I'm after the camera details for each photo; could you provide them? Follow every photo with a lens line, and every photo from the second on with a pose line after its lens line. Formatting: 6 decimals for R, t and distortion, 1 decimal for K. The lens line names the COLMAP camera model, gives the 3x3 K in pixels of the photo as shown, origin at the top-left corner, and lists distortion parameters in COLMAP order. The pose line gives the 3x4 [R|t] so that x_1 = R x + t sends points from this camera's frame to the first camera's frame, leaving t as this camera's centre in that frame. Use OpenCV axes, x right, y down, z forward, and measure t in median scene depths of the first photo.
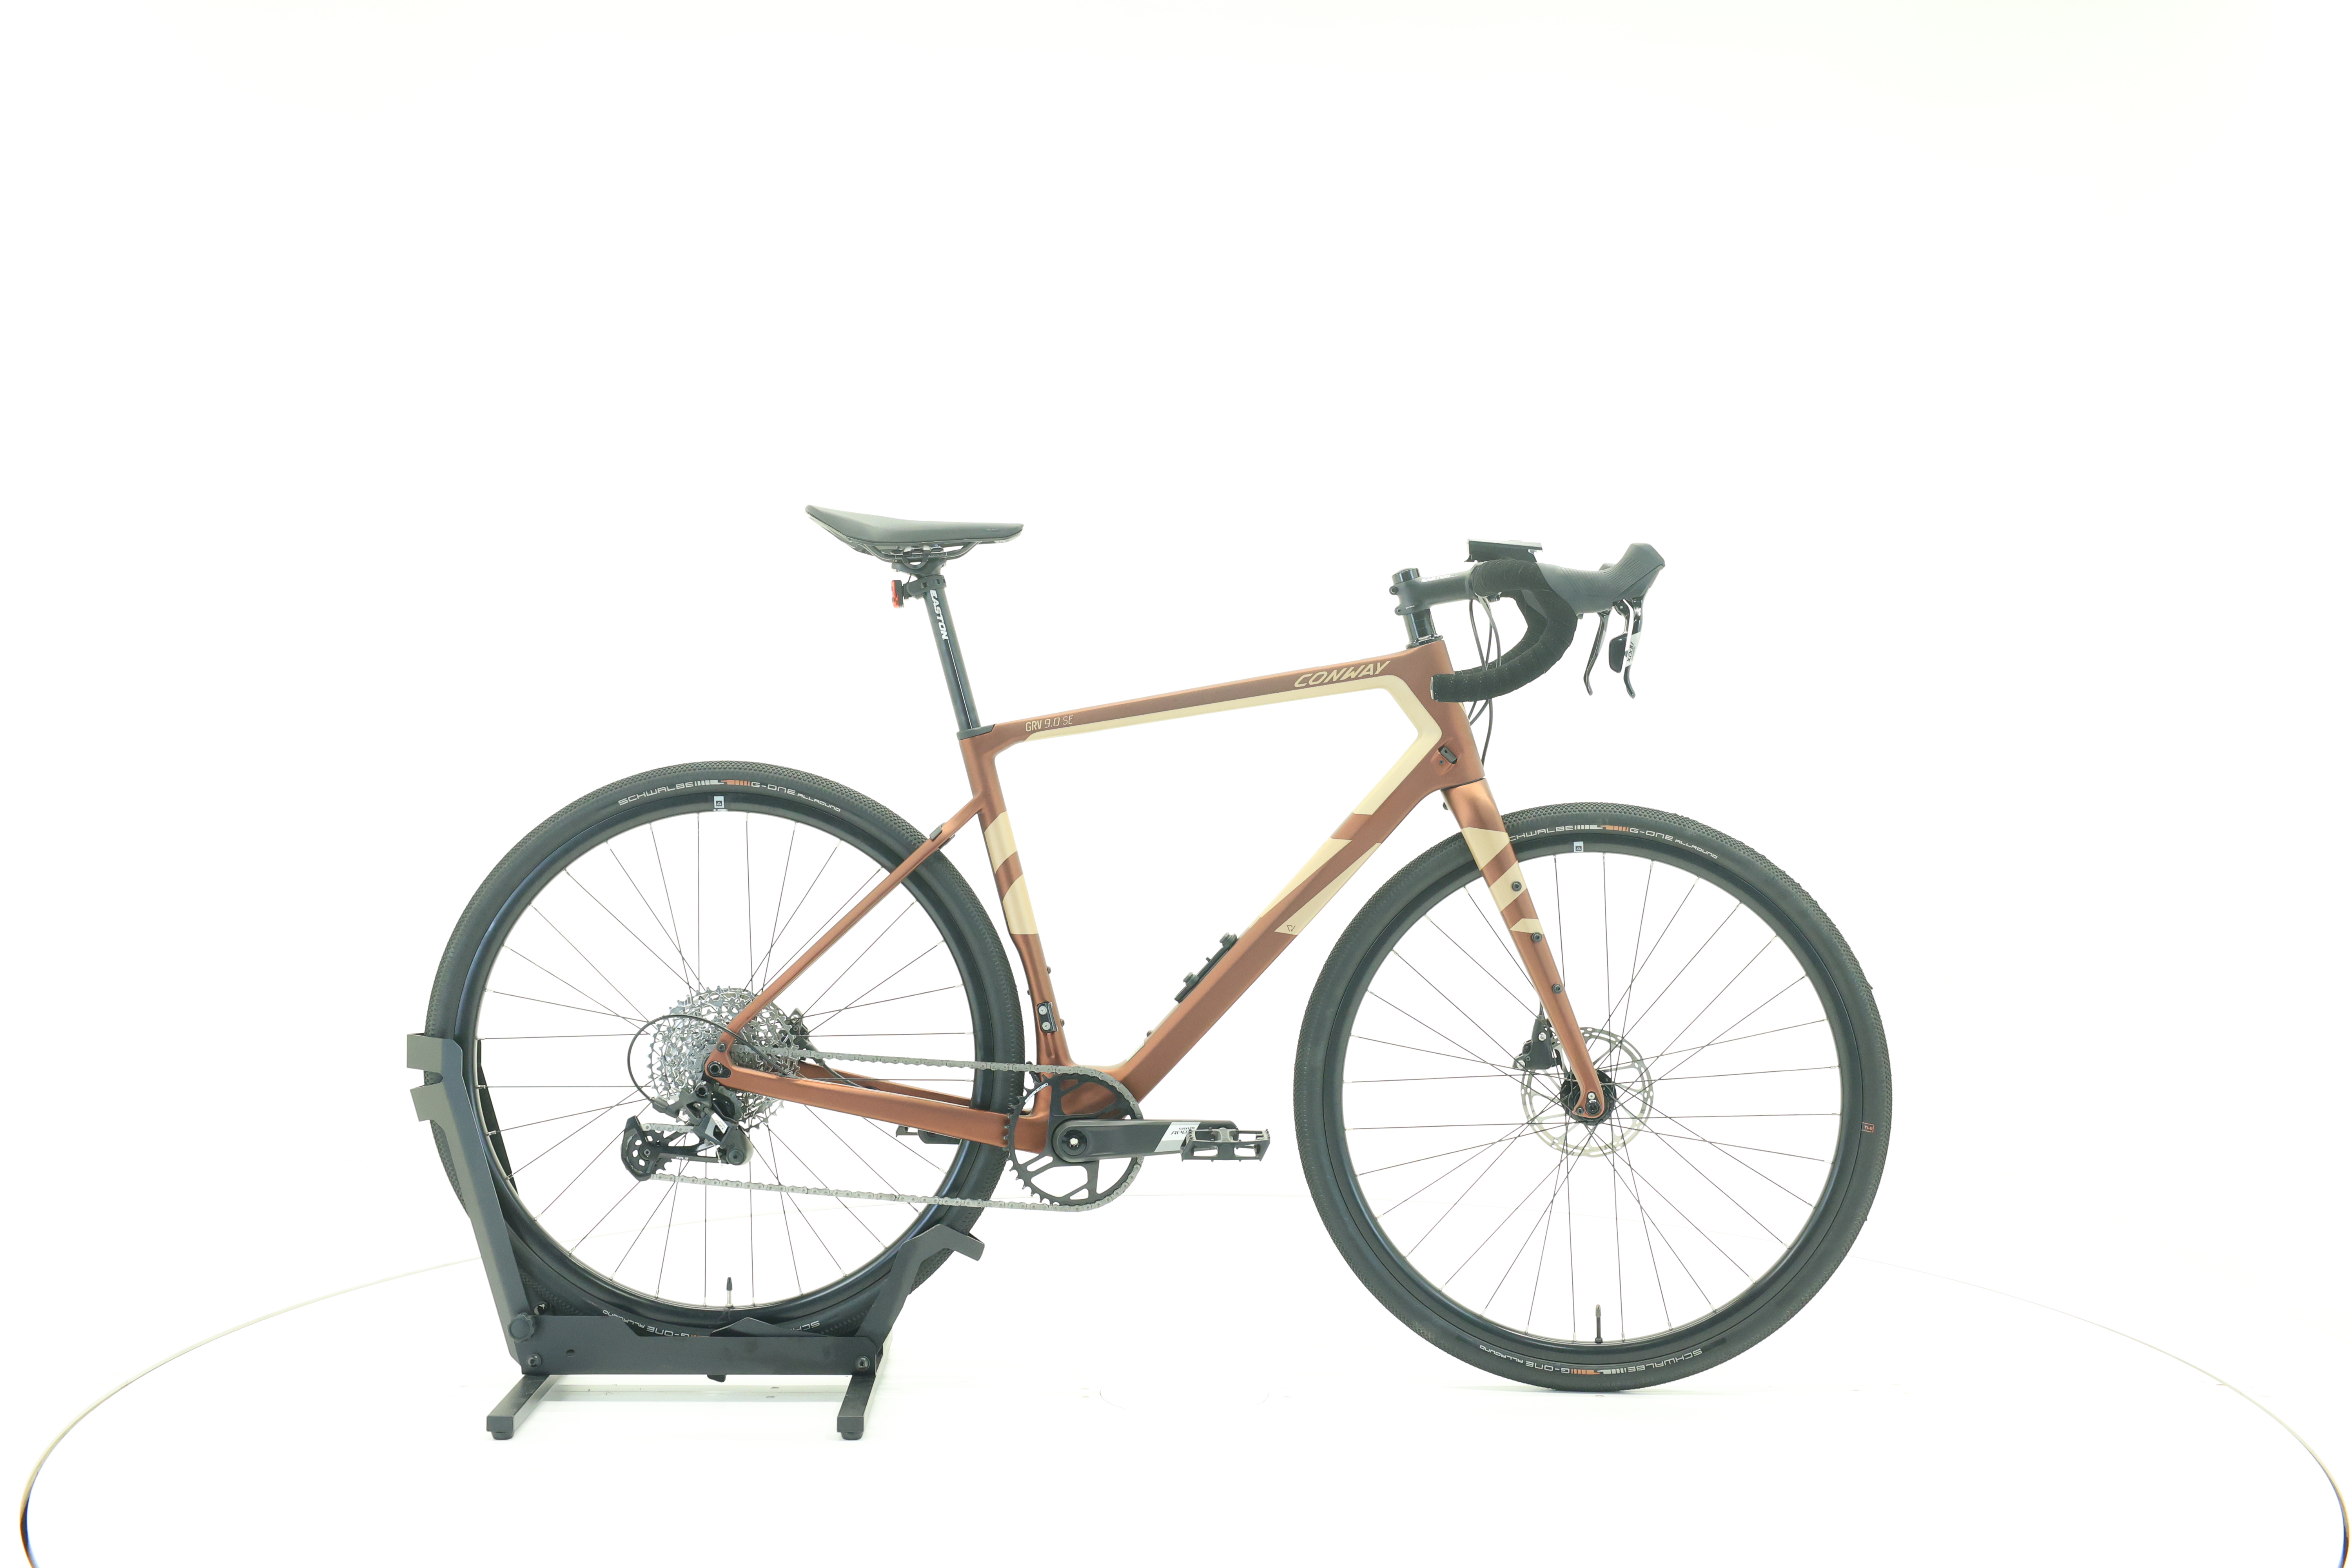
lens RADIAL K [[2509.2, 0, 1171.7], [0, 2509.2, 773.9], [0, 0, 1]] dist [-0.003242, 0.000000]
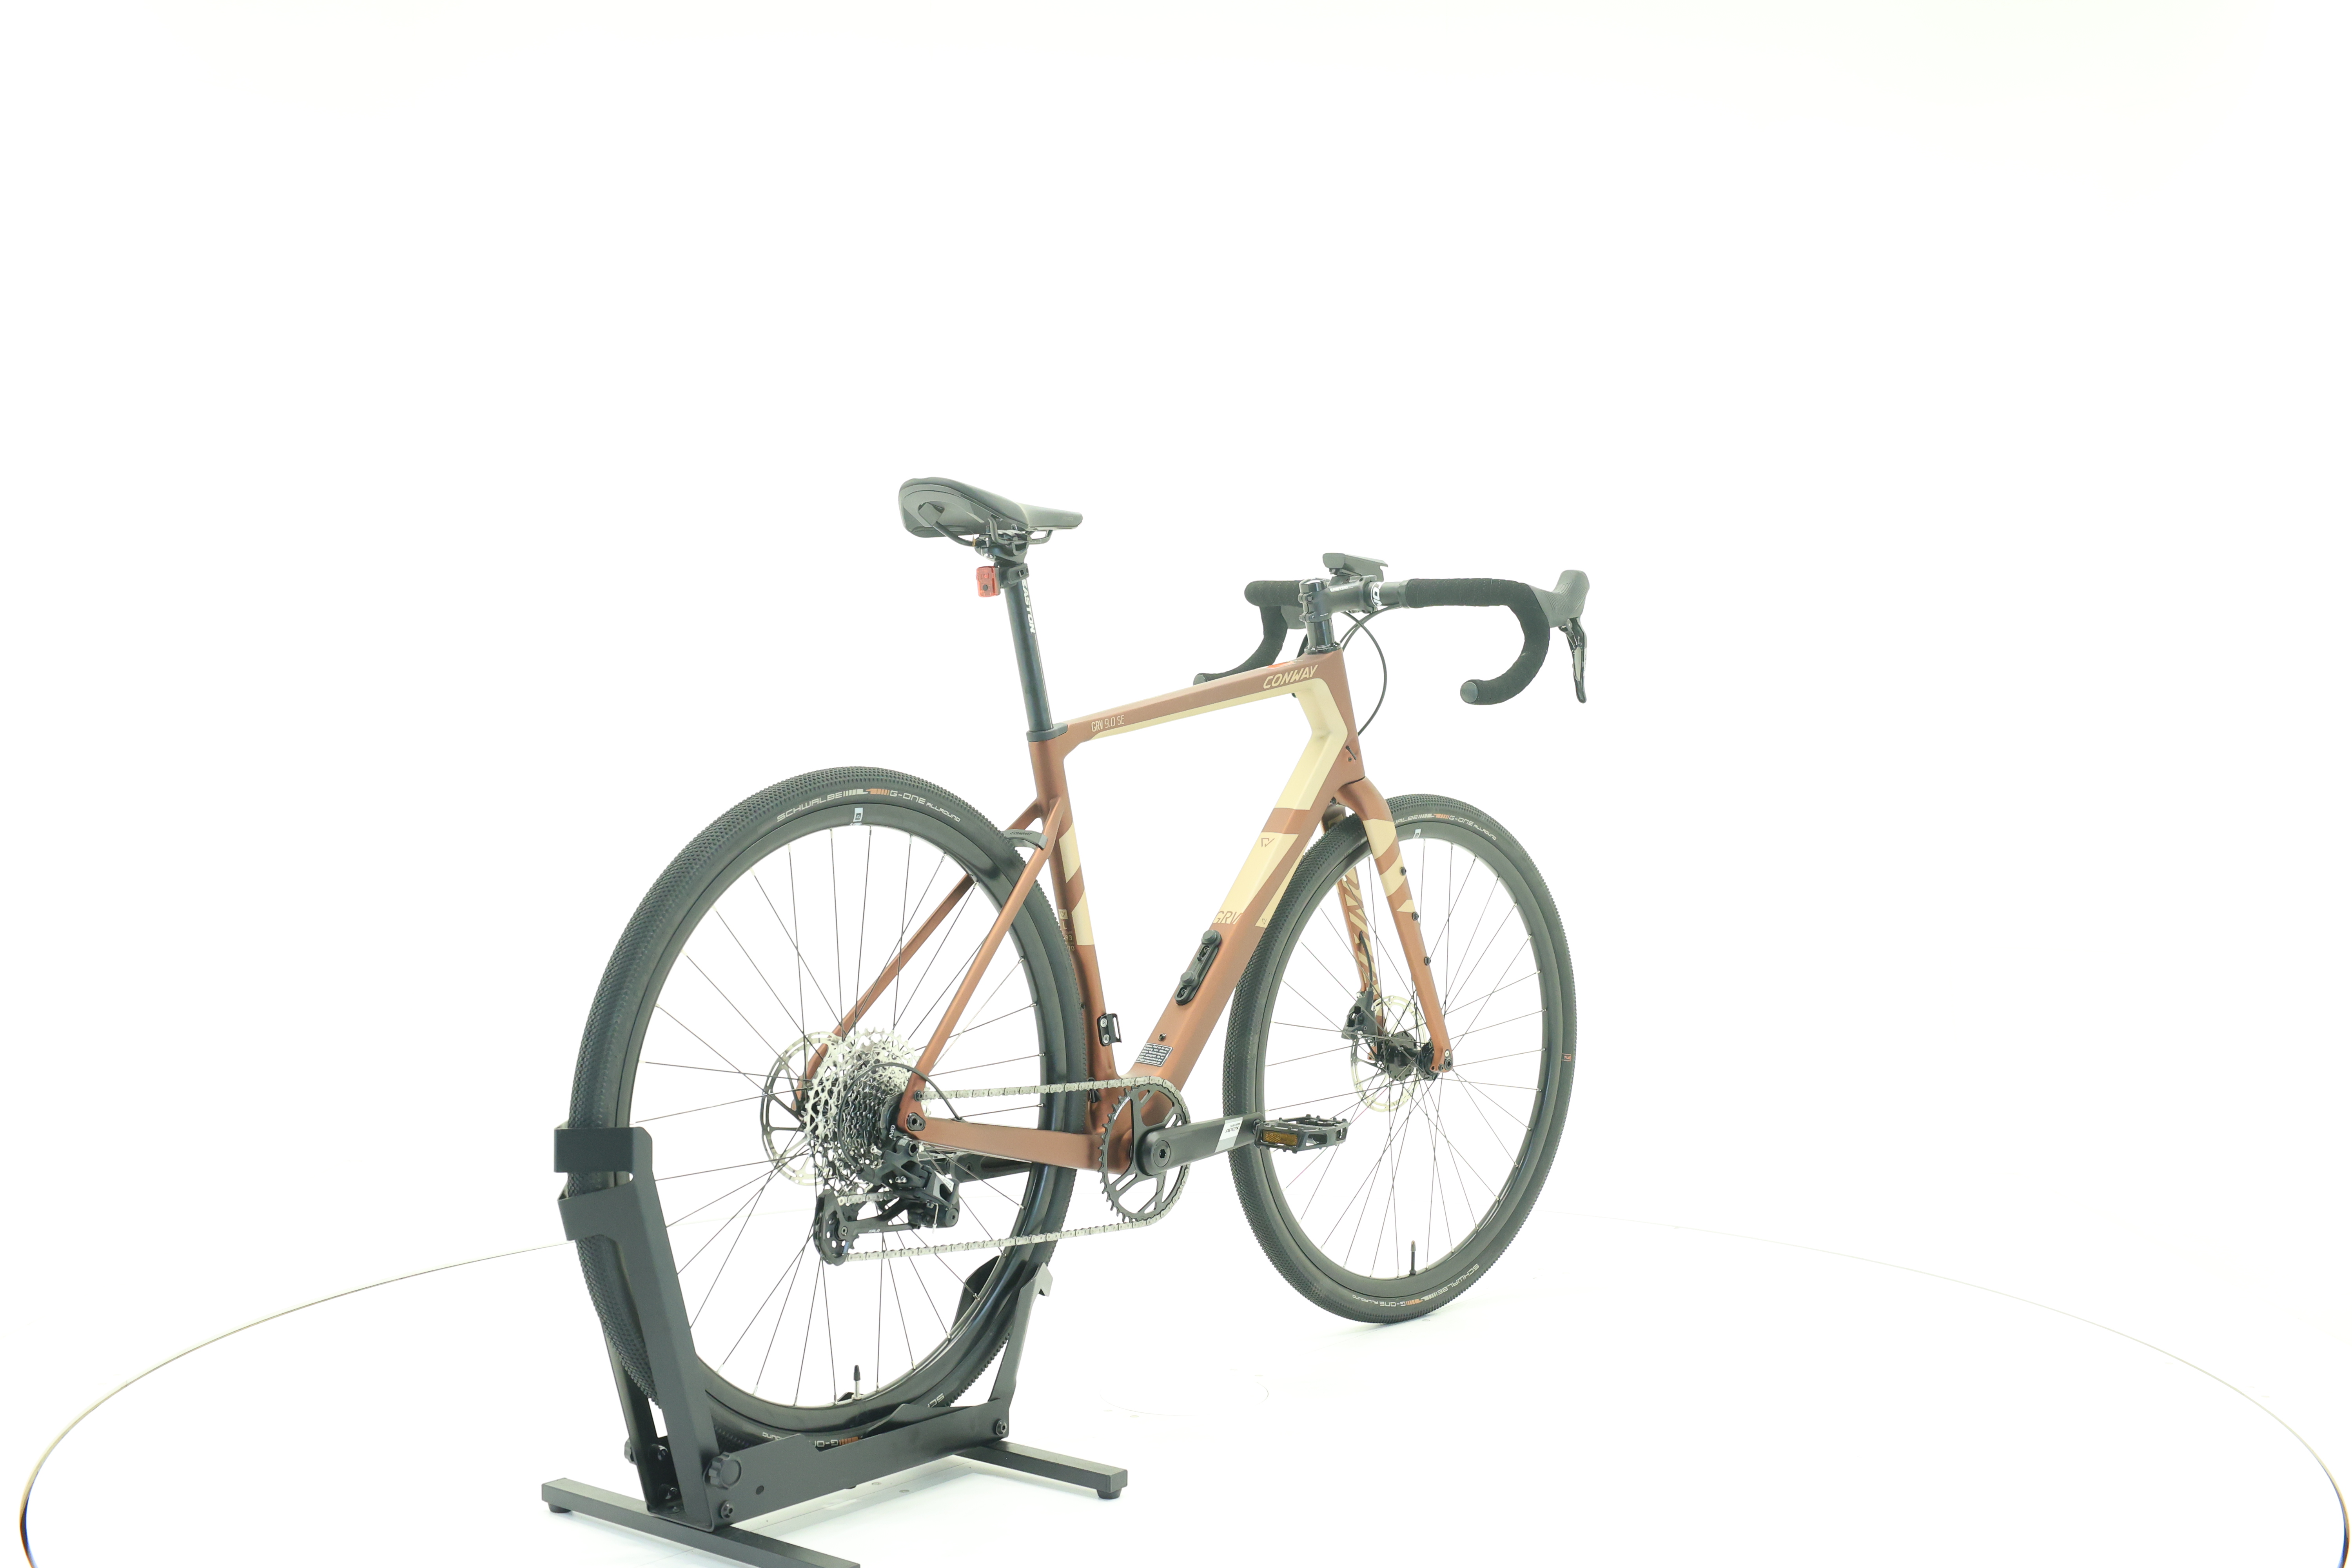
lens RADIAL K [[2509.2, 0, 1166.4], [0, 2509.2, 783.4], [0, 0, 1]] dist [-0.003242, 0.000000]
pose [[0.644857, -0.017553, 0.764102, -0.765681], [0.012767, 0.999844, 0.012194, -0.008513], [-0.764197, 0.001892, 0.644980, 0.363667]]
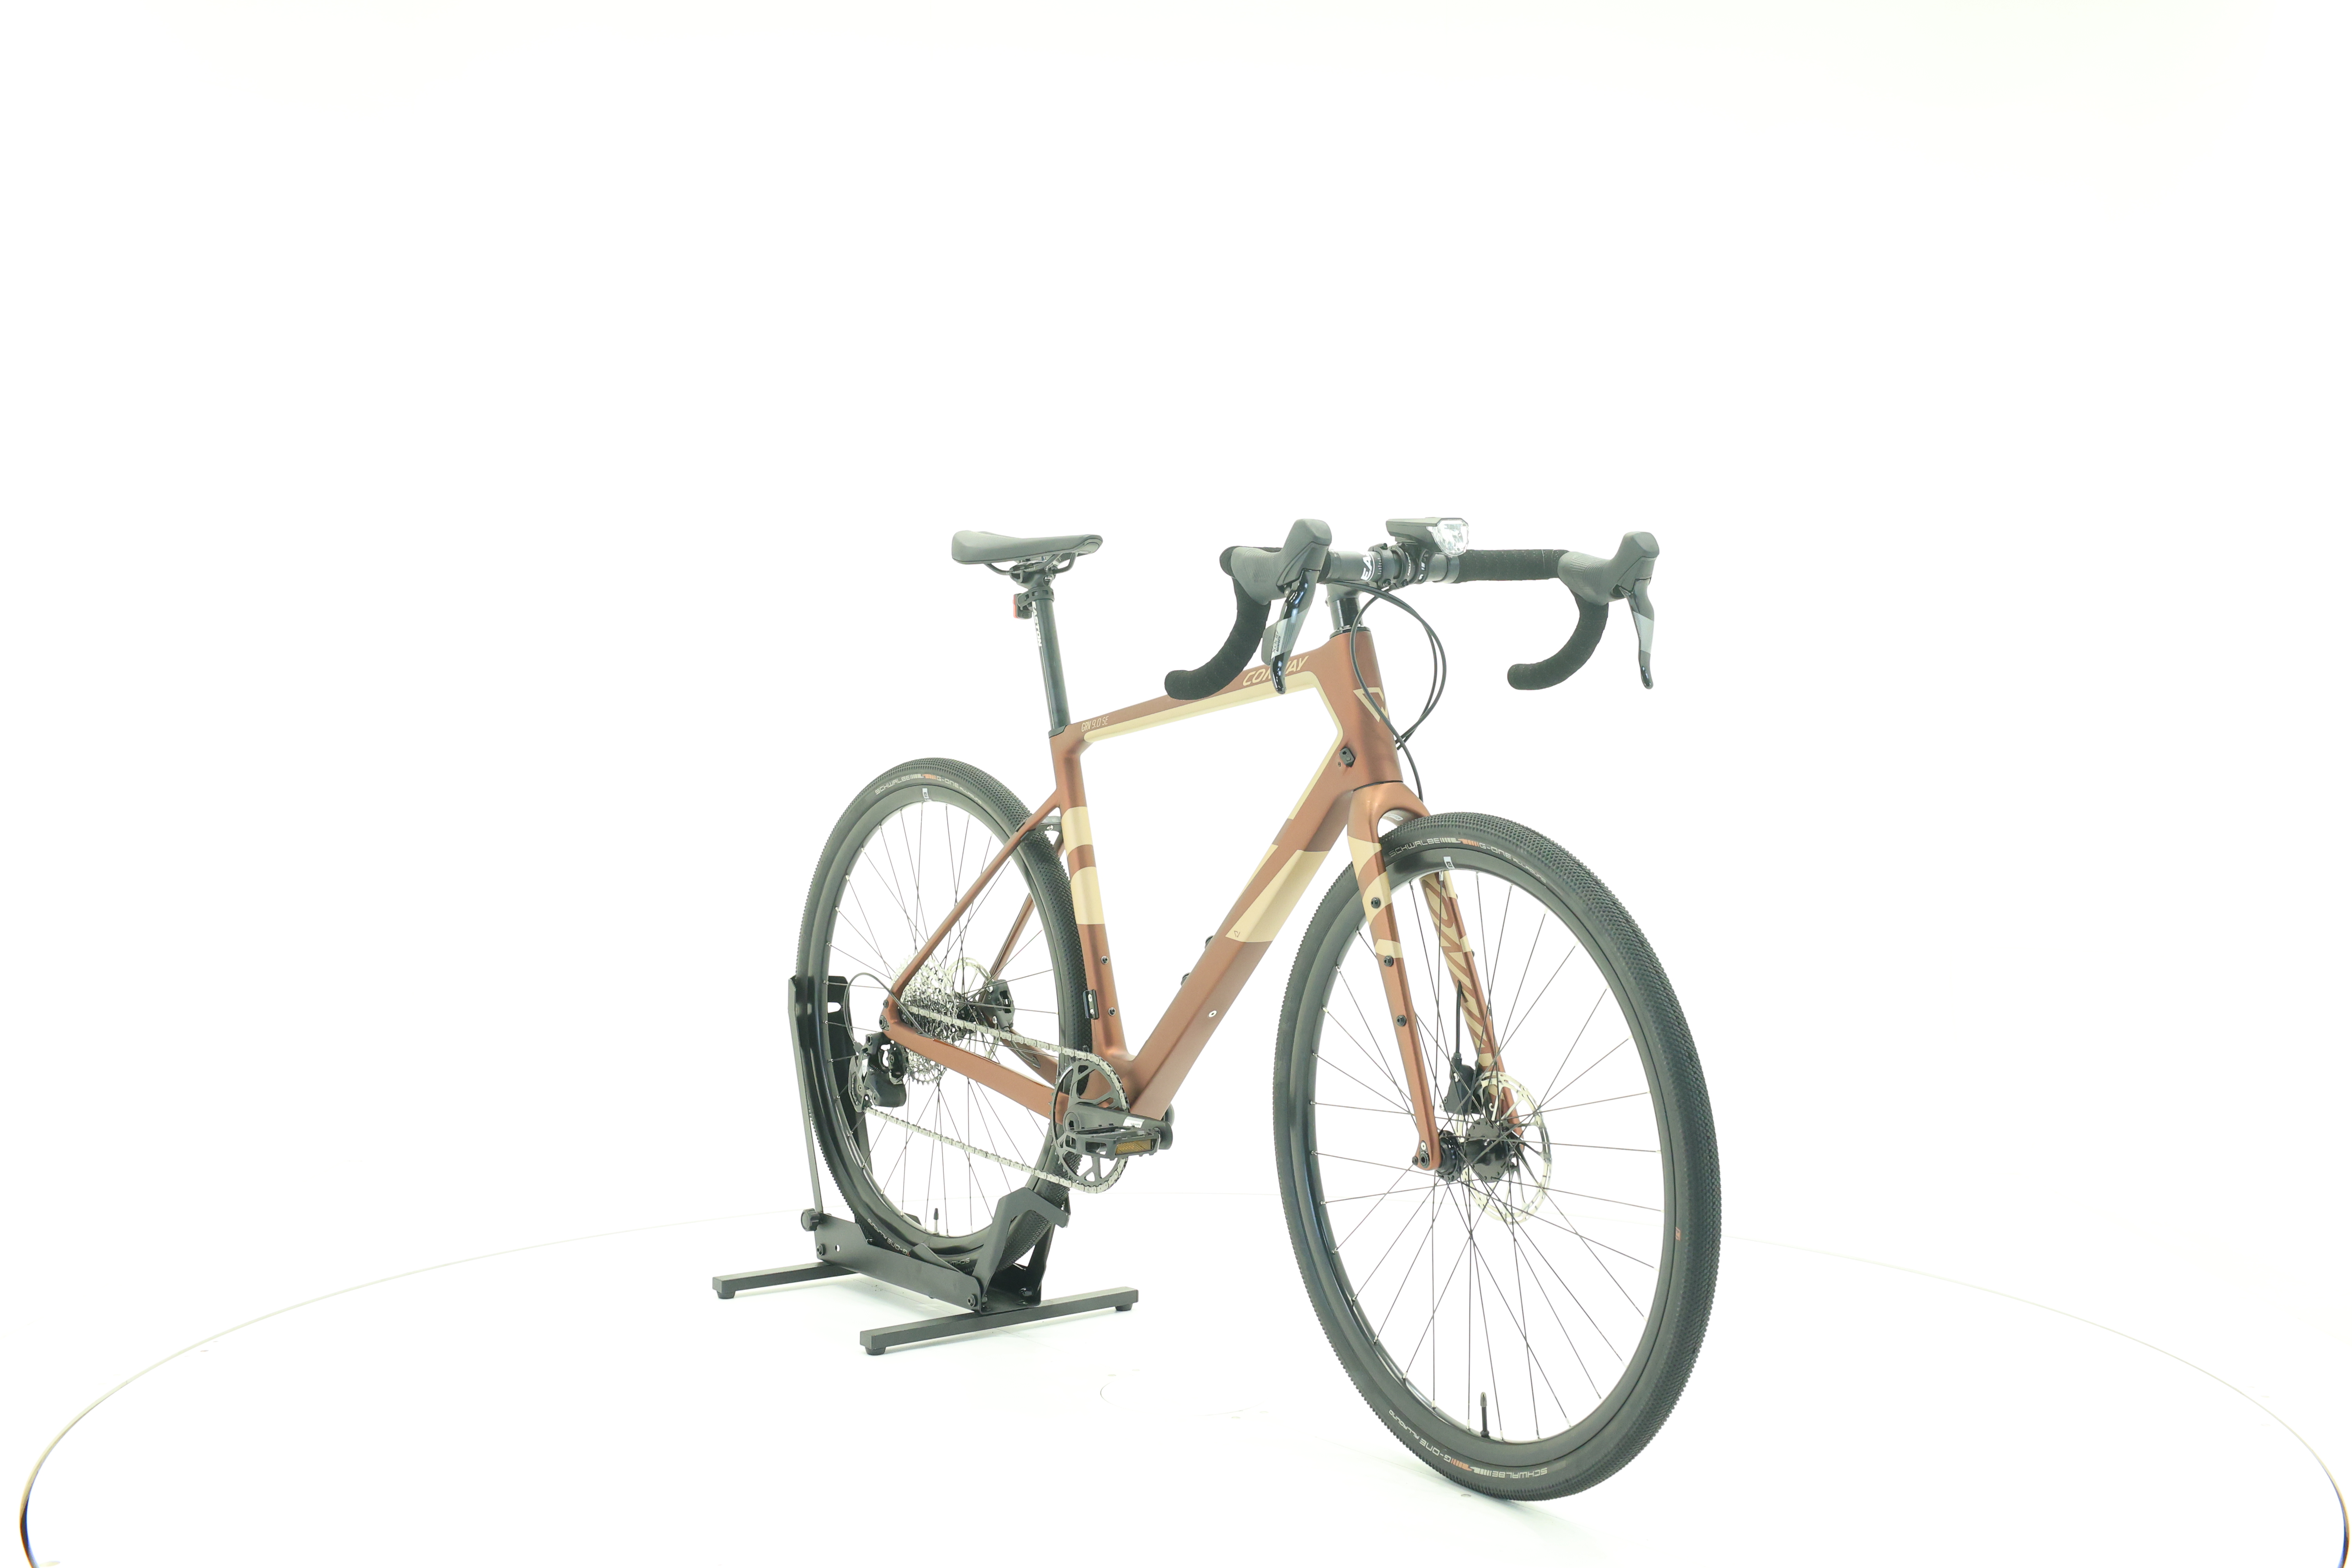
lens RADIAL K [[2509.2, 0, 1171.1], [0, 2509.2, 781.4], [0, 0, 1]] dist [-0.003242, 0.000000]
pose [[0.601439, 0.014308, -0.798791, 0.803523], [-0.016094, 0.999854, 0.005792, -0.002641], [0.798757, 0.009372, 0.601581, 0.395855]]
